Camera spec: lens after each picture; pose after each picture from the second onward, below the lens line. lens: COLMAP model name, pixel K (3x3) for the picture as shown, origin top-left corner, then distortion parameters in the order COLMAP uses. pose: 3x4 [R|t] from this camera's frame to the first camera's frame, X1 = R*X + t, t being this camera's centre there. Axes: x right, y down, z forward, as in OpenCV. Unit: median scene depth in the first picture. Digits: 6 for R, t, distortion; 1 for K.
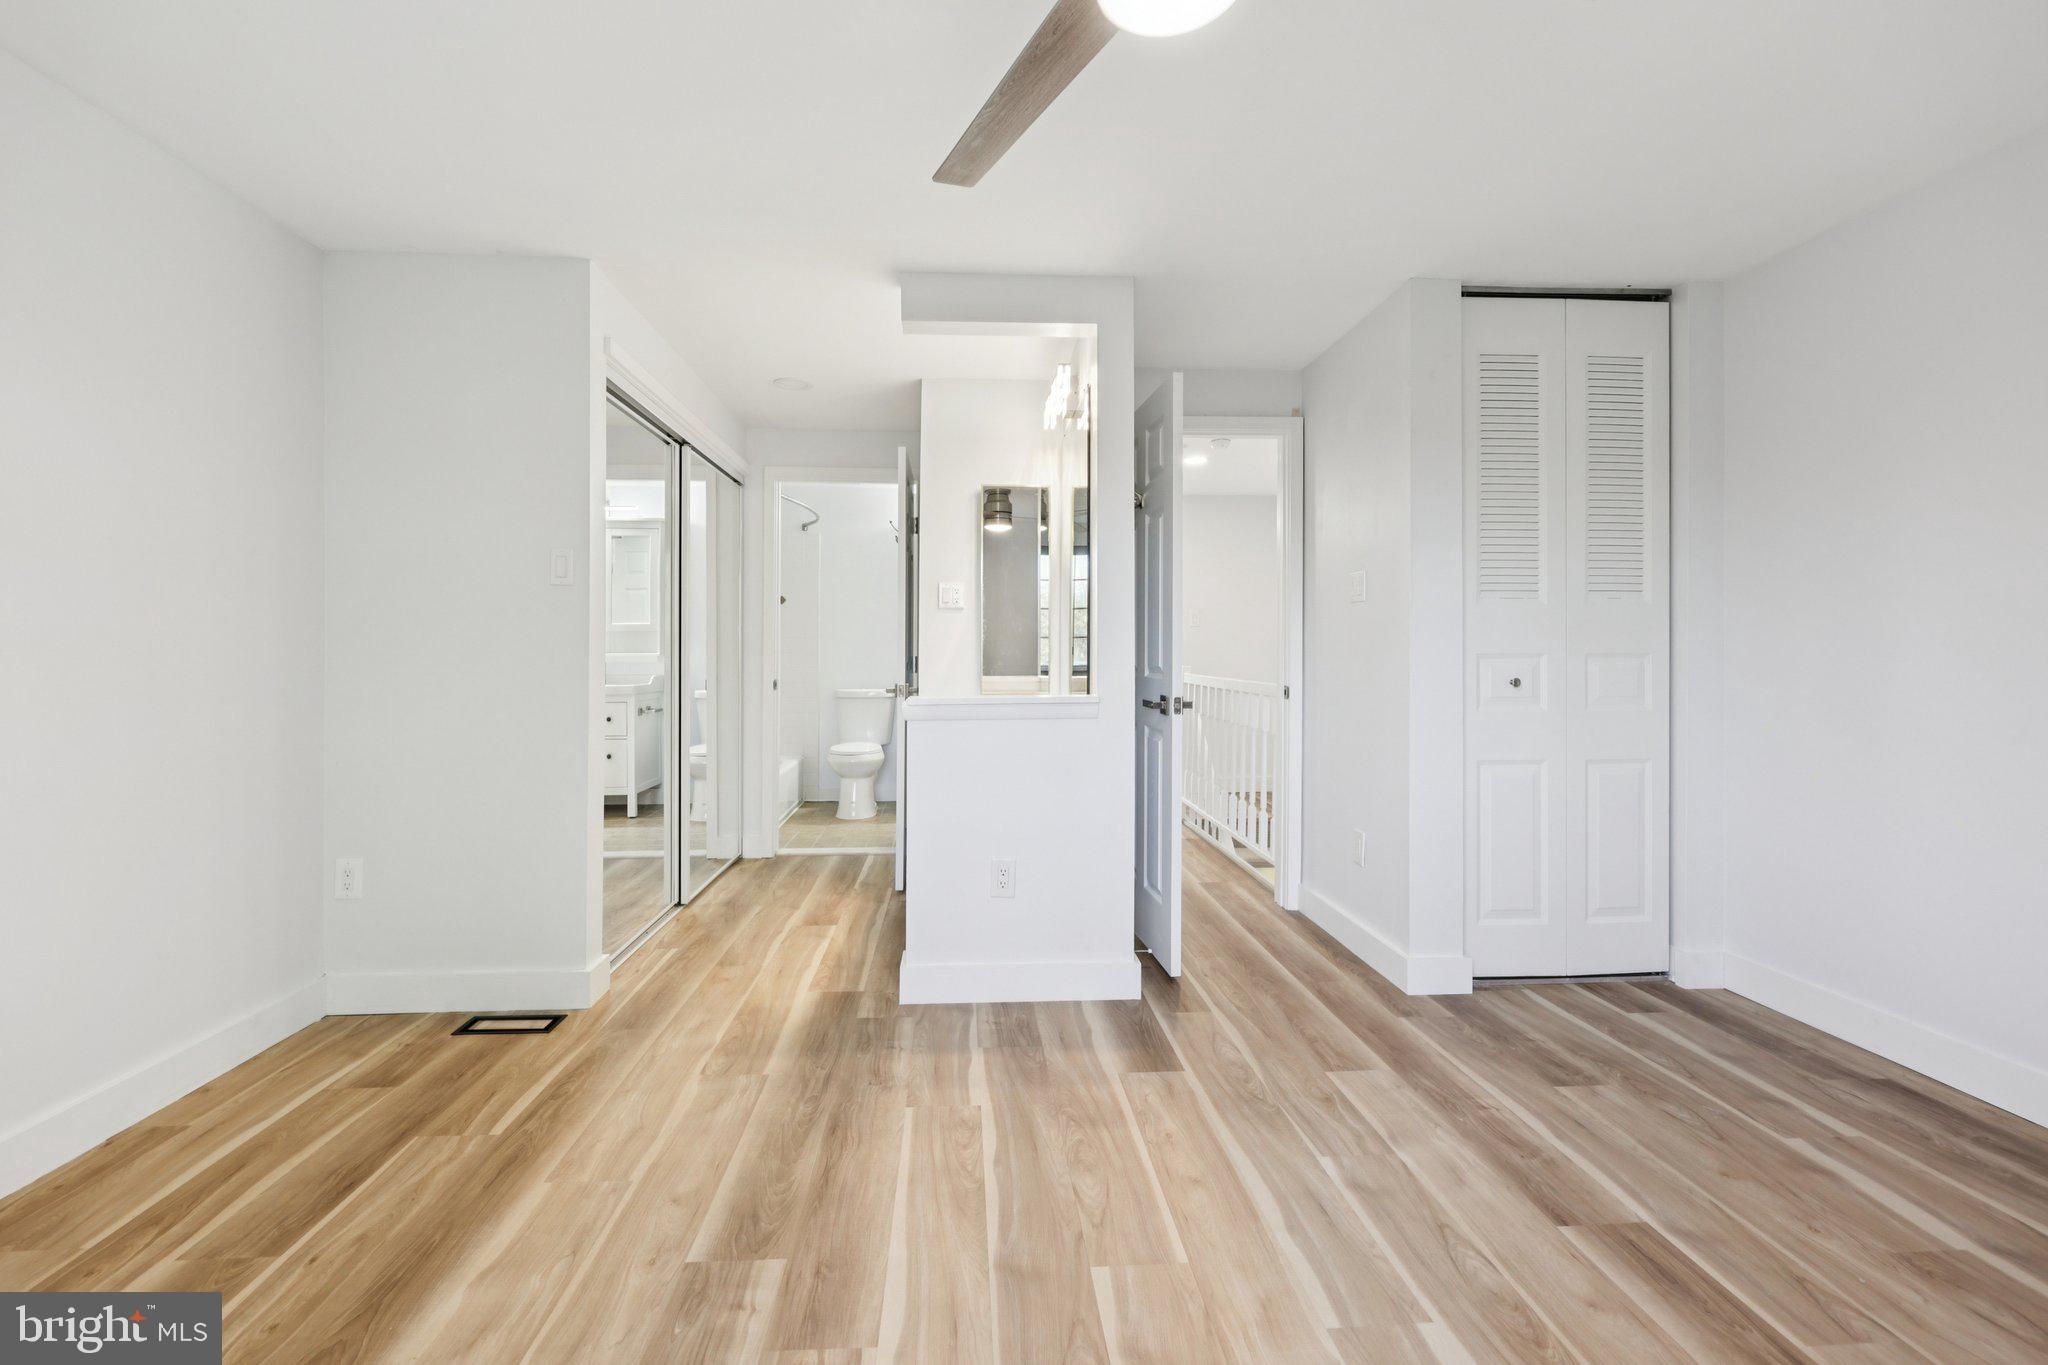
lens RADIAL K [[832.4, 0, 1020.4], [0, 832.4, 663.9], [0, 0, 1]] dist [0.000571, 0.000155]
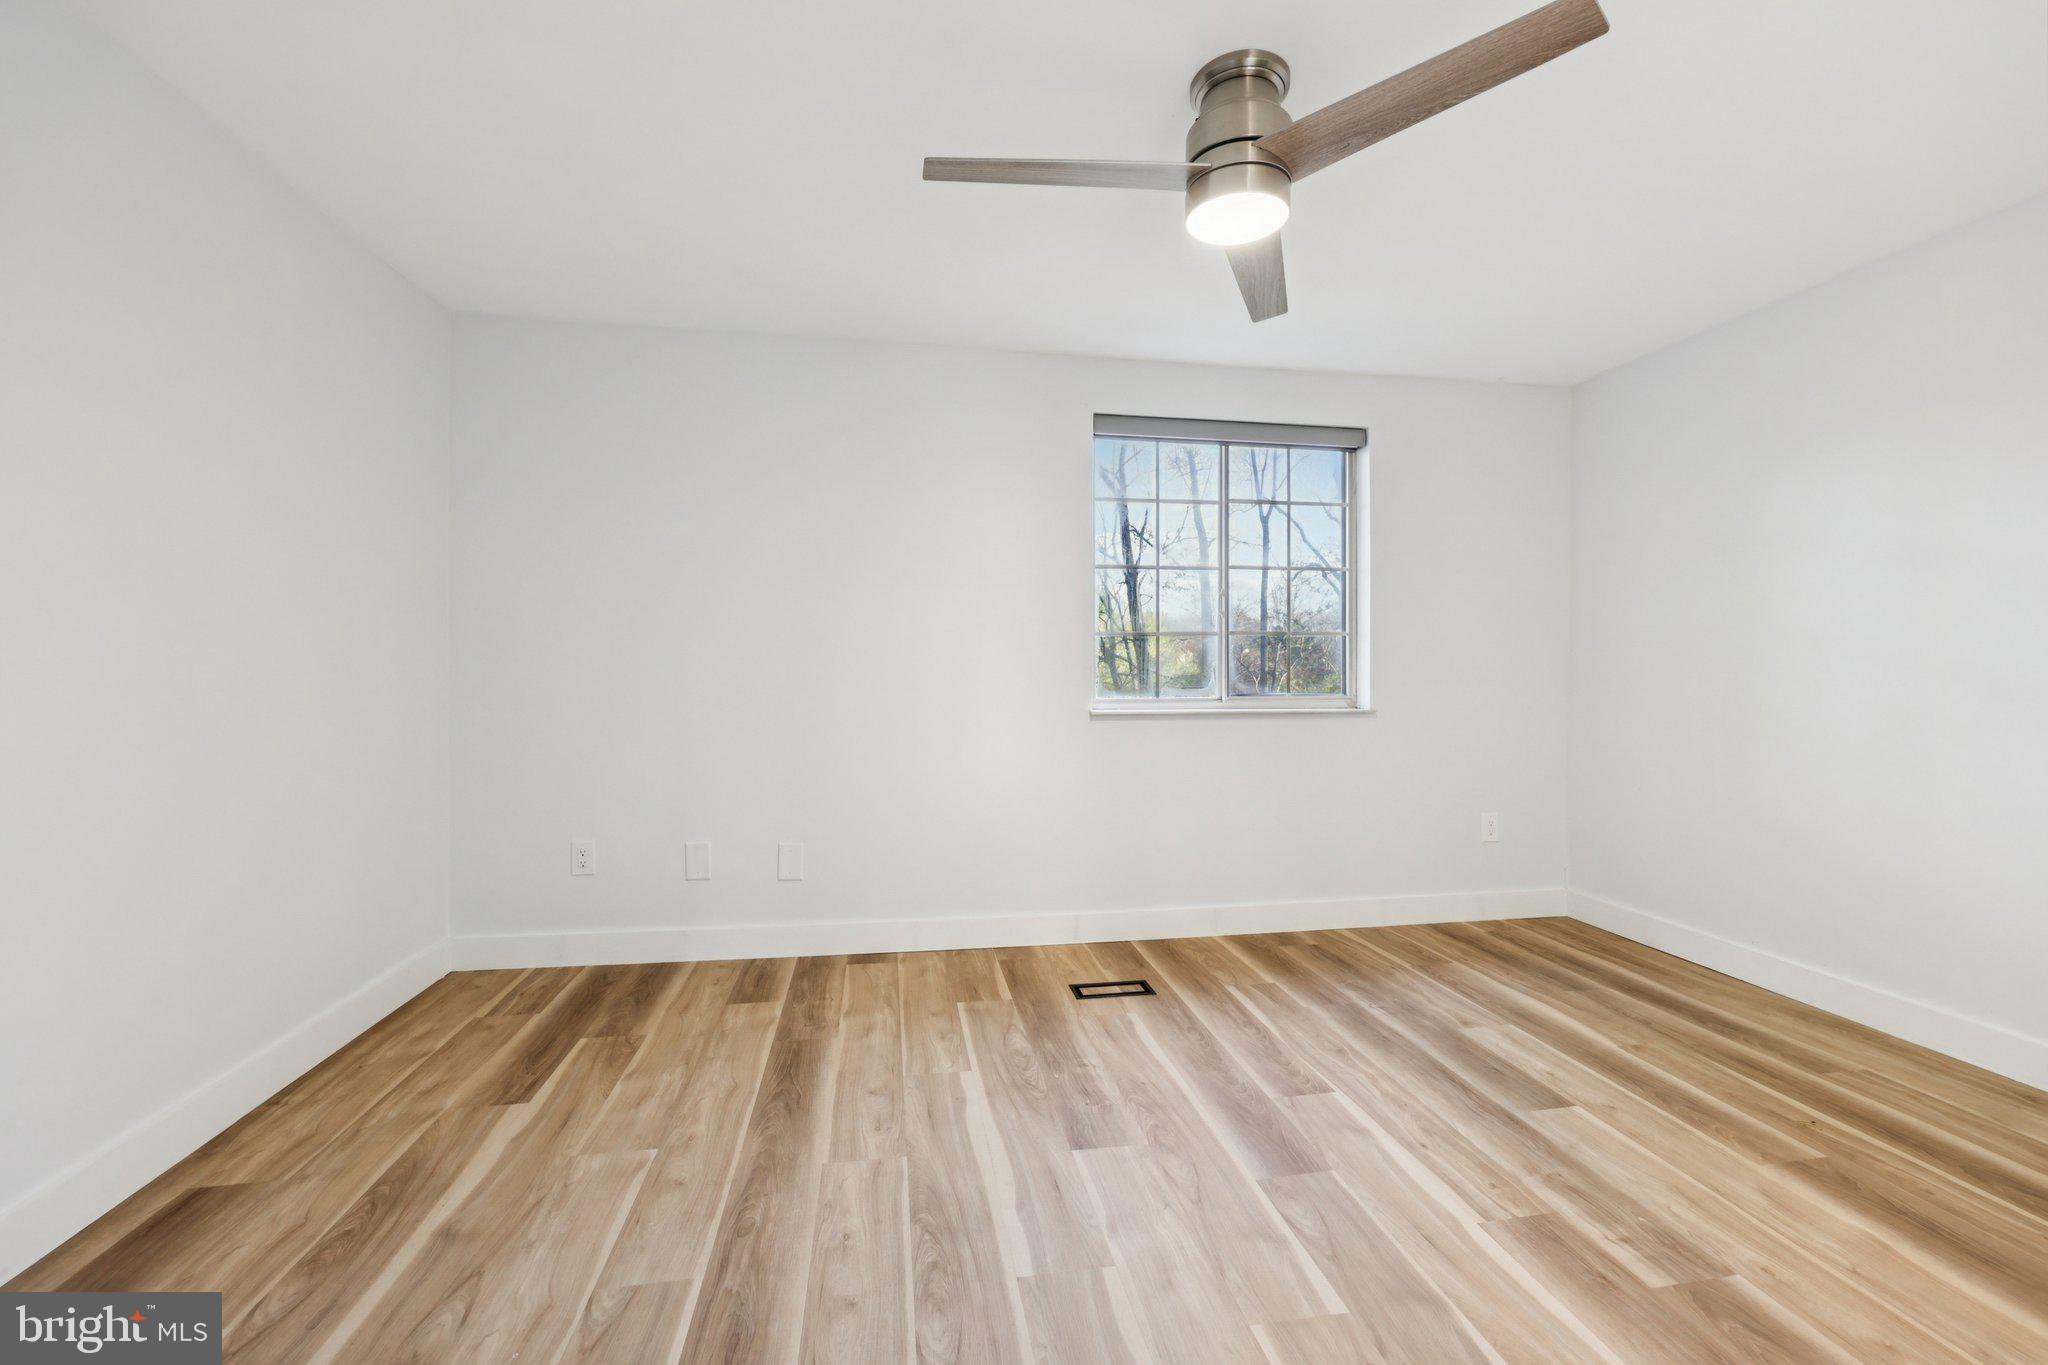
lens RADIAL K [[816.7, 0, 1040.8], [0, 816.7, 658.1], [0, 0, 1]] dist [0.002077, 0.000224]
pose [[-0.993727, -0.007164, -0.111599, 0.567201], [-0.006067, 0.999930, -0.010165, -0.000249], [0.111664, -0.009424, -0.993701, 1.986264]]
